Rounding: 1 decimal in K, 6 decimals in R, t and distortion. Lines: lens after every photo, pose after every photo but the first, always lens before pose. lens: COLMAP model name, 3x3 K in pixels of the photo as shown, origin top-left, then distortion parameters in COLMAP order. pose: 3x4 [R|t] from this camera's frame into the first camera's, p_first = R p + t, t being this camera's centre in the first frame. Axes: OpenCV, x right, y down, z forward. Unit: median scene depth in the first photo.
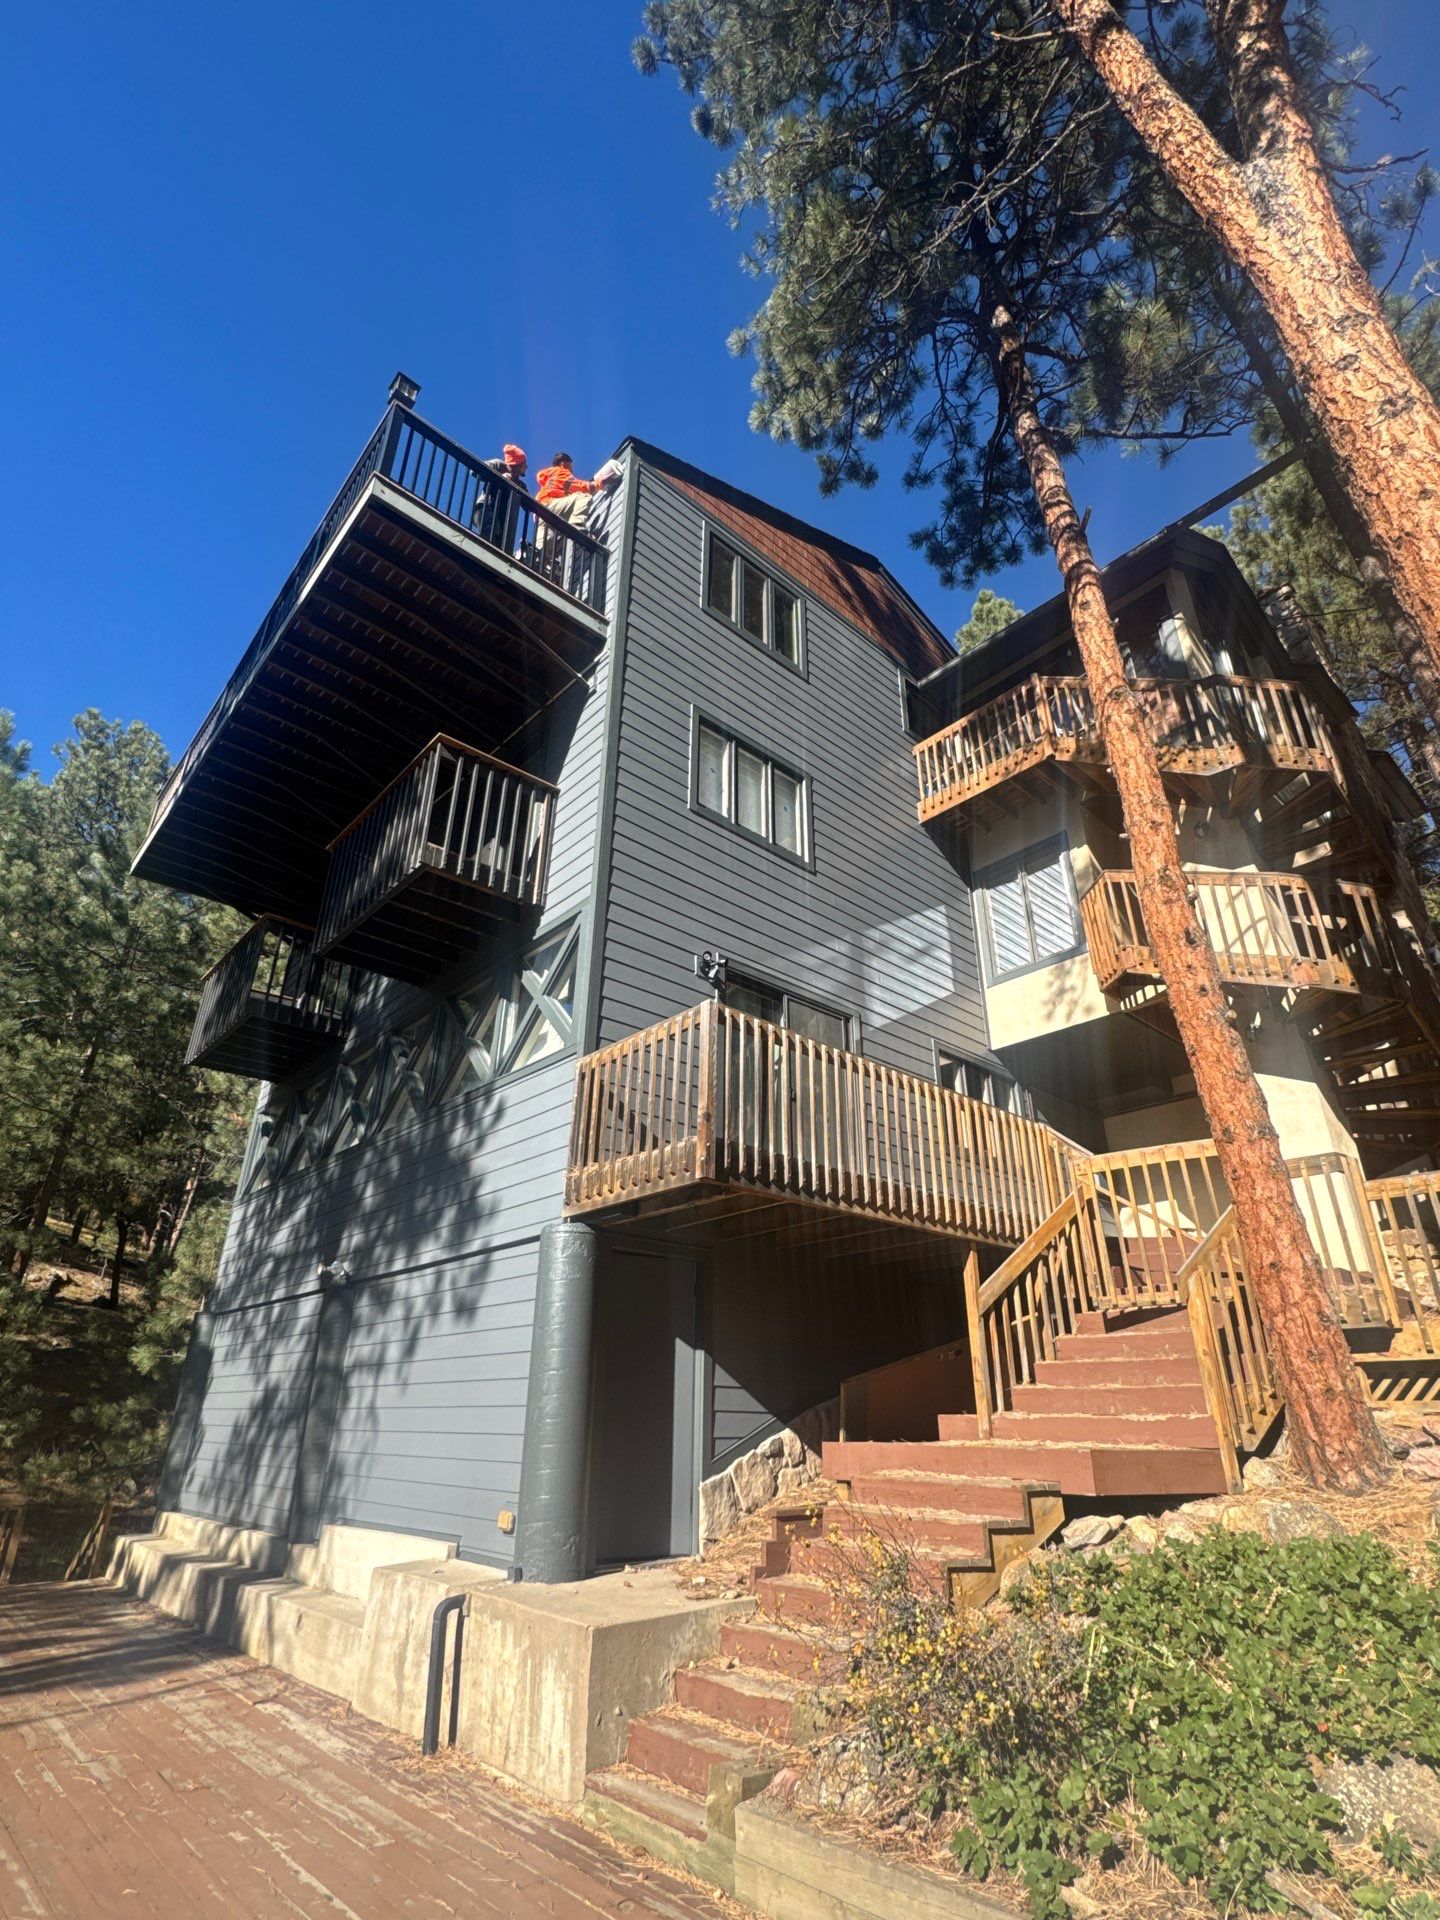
lens RADIAL K [[963.1, 0, 728.0], [0, 963.1, 906.2], [0, 0, 1]] dist [0.084195, 0.000045]
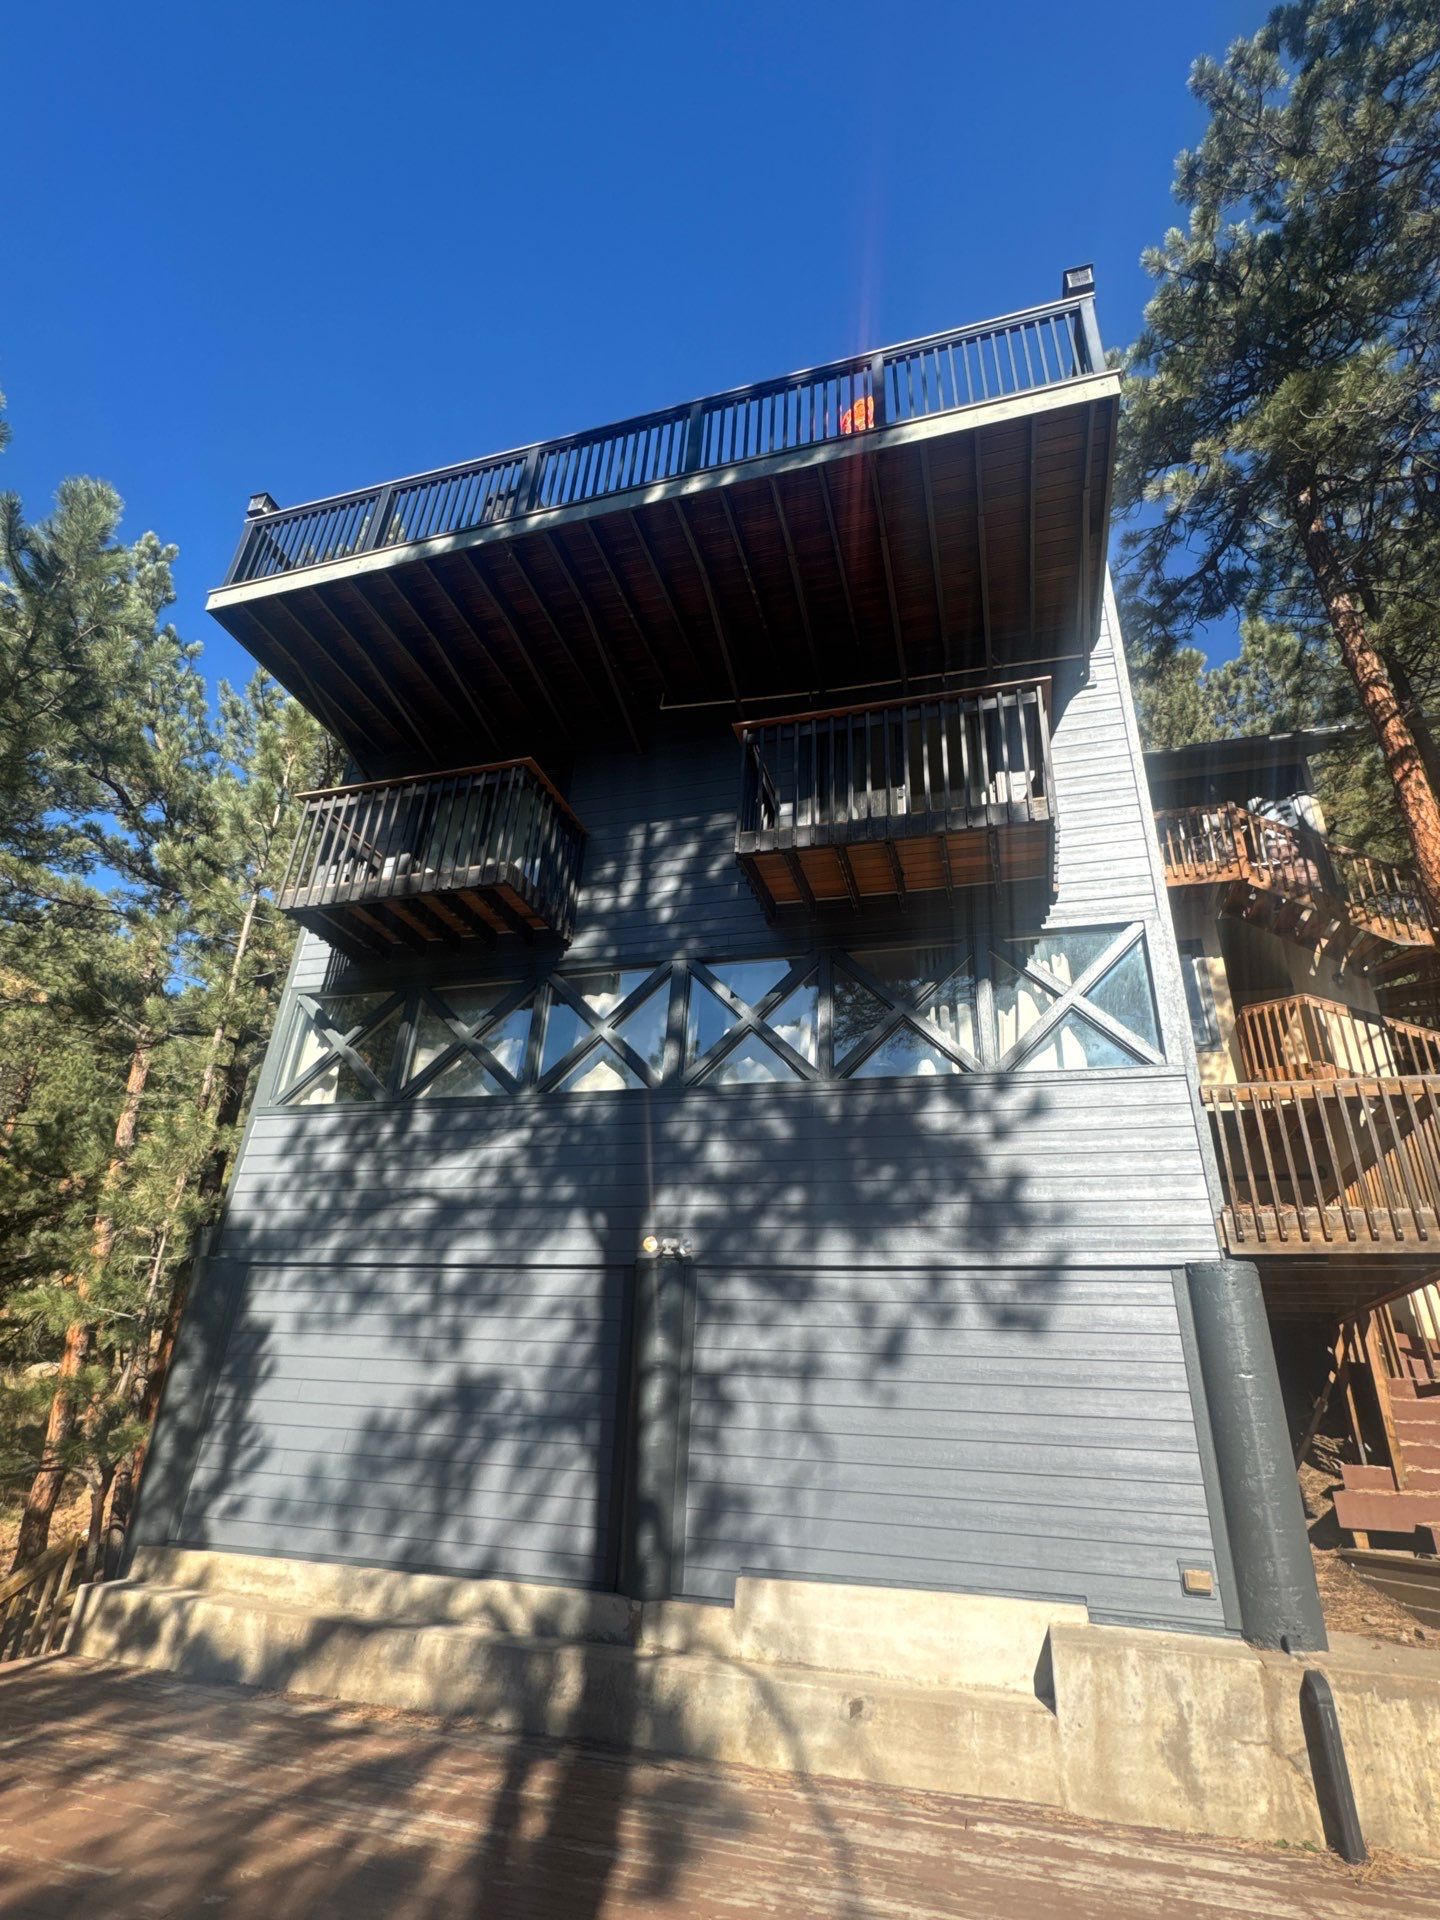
lens RADIAL K [[963.1, 0, 728.0], [0, 963.1, 906.2], [0, 0, 1]] dist [0.084195, 0.000045]
pose [[0.817037, 0.290437, 0.498094, -0.951701], [-0.296035, 0.952618, -0.069873, 0.179589], [-0.494787, -0.090365, 0.864303, 0.378701]]
